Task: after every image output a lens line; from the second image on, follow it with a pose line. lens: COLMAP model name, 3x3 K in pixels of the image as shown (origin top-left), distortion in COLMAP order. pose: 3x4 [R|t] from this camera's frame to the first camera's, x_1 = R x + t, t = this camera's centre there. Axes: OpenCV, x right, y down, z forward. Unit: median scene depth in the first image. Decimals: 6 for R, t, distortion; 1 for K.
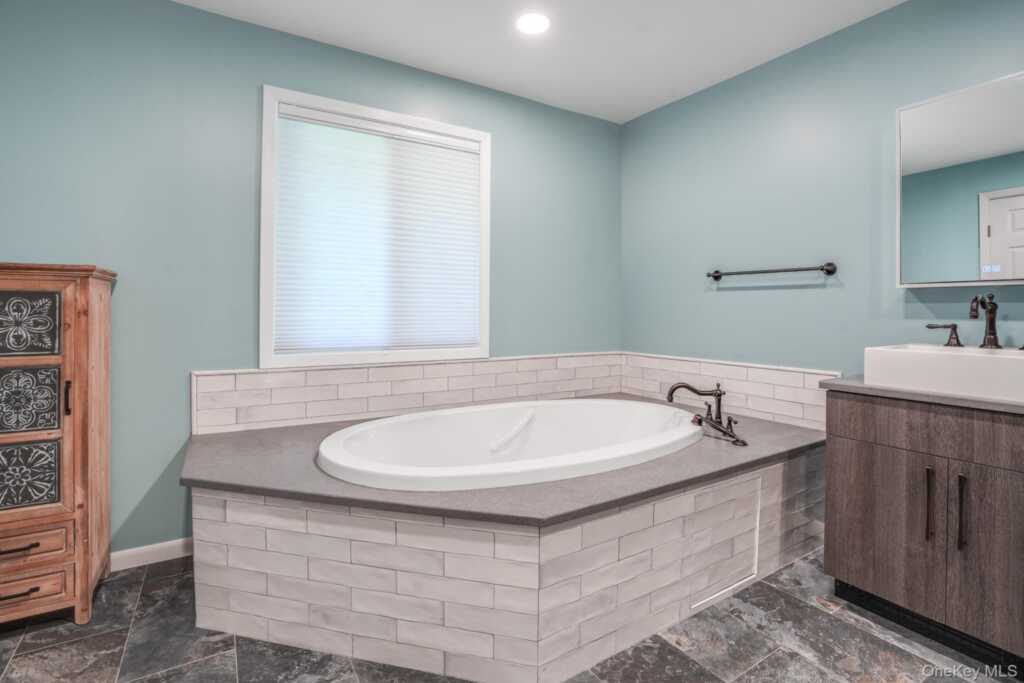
lens RADIAL K [[462.1, 0, 512.0], [0, 462.1, 341.5], [0, 0, 1]] dist [-0.046009, 0.015646]
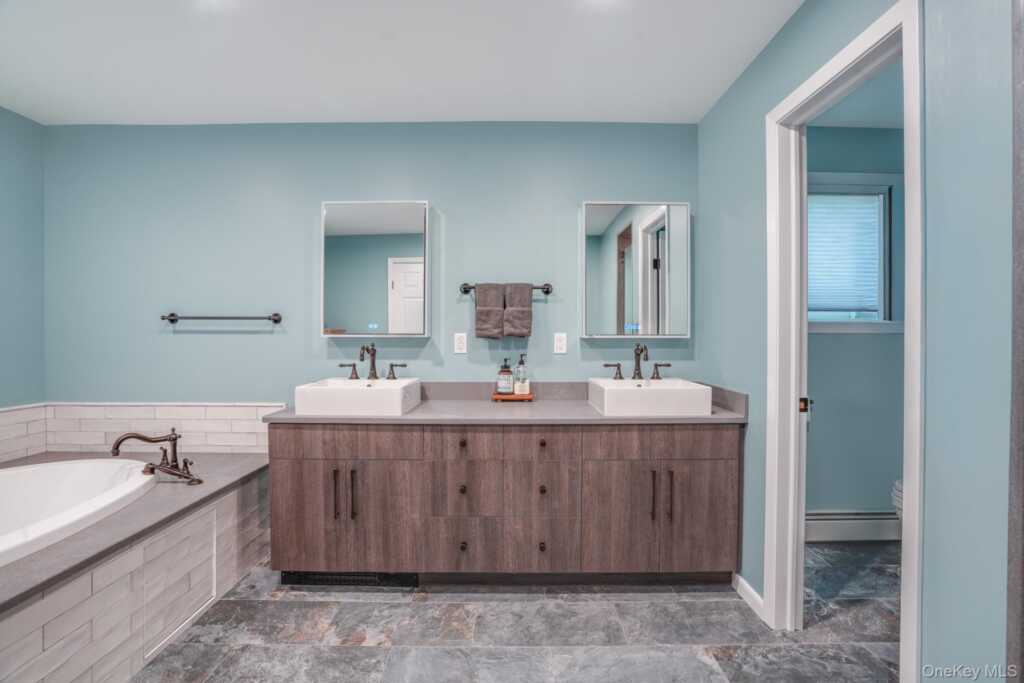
lens RADIAL K [[462.1, 0, 512.0], [0, 462.1, 341.5], [0, 0, 1]] dist [-0.046009, 0.015646]
pose [[0.514787, -0.006500, 0.857293, -0.037031], [0.032548, 0.999399, -0.011967, -0.081250], [-0.856700, 0.034064, 0.514689, -0.231304]]
